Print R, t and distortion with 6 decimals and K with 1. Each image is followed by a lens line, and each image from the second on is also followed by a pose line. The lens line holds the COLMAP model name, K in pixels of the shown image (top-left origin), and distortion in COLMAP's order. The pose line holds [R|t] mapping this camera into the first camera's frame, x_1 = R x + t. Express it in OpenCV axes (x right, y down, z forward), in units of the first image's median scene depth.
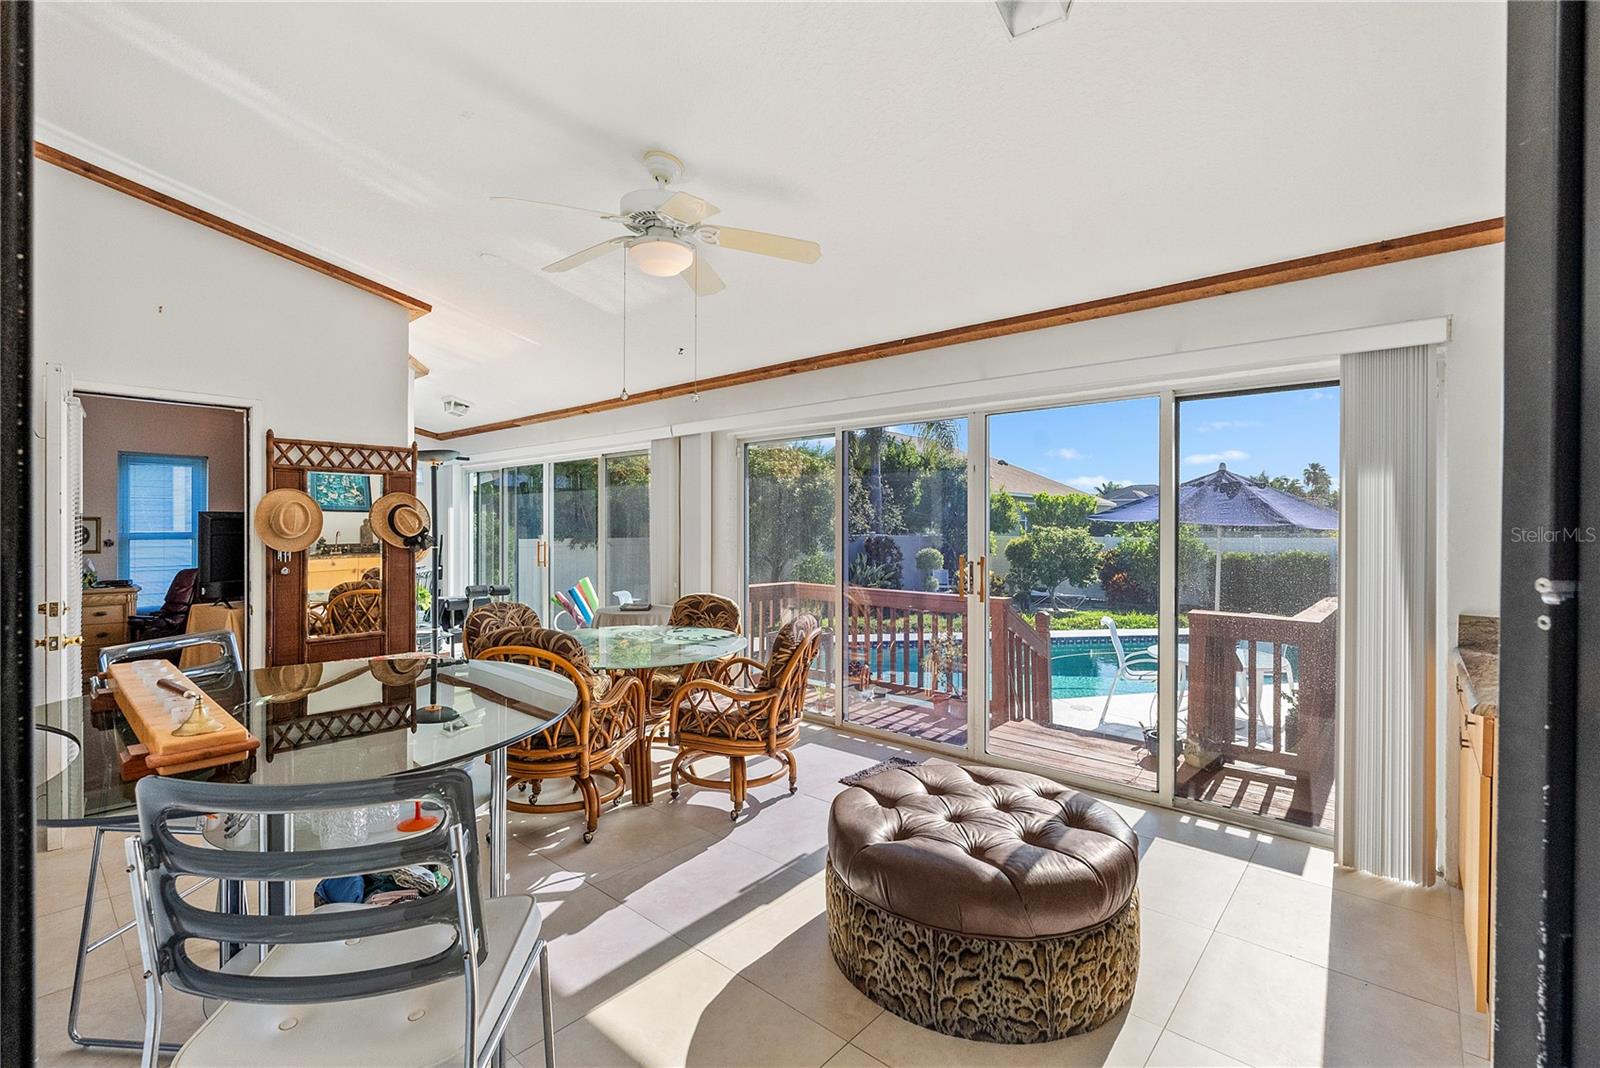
lens RADIAL K [[709.6, 0, 796.7], [0, 709.6, 528.1], [0, 0, 1]] dist [-0.004529, 0.000839]
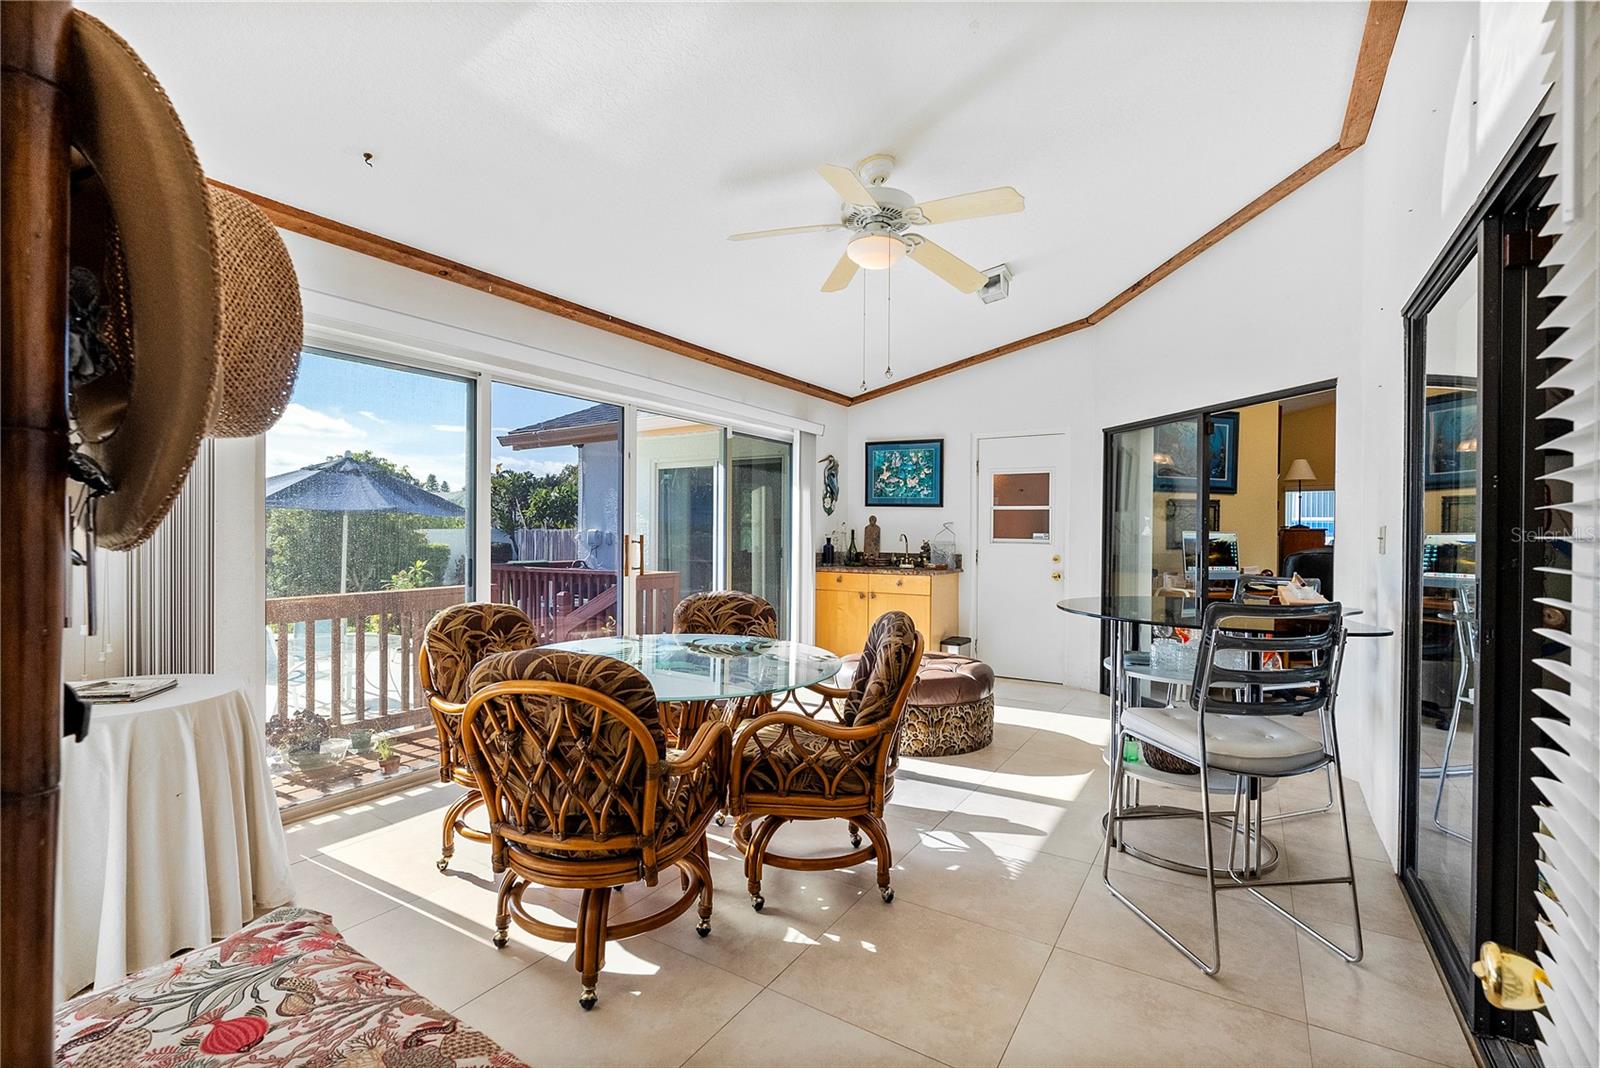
lens RADIAL K [[709.6, 0, 801.0], [0, 709.6, 533.5], [0, 0, 1]] dist [-0.004529, 0.000839]
pose [[-0.169198, -0.005421, 0.985567, -0.985698], [0.001254, 0.999983, 0.005716, 0.035138], [-0.985581, 0.002203, -0.169189, 1.033883]]
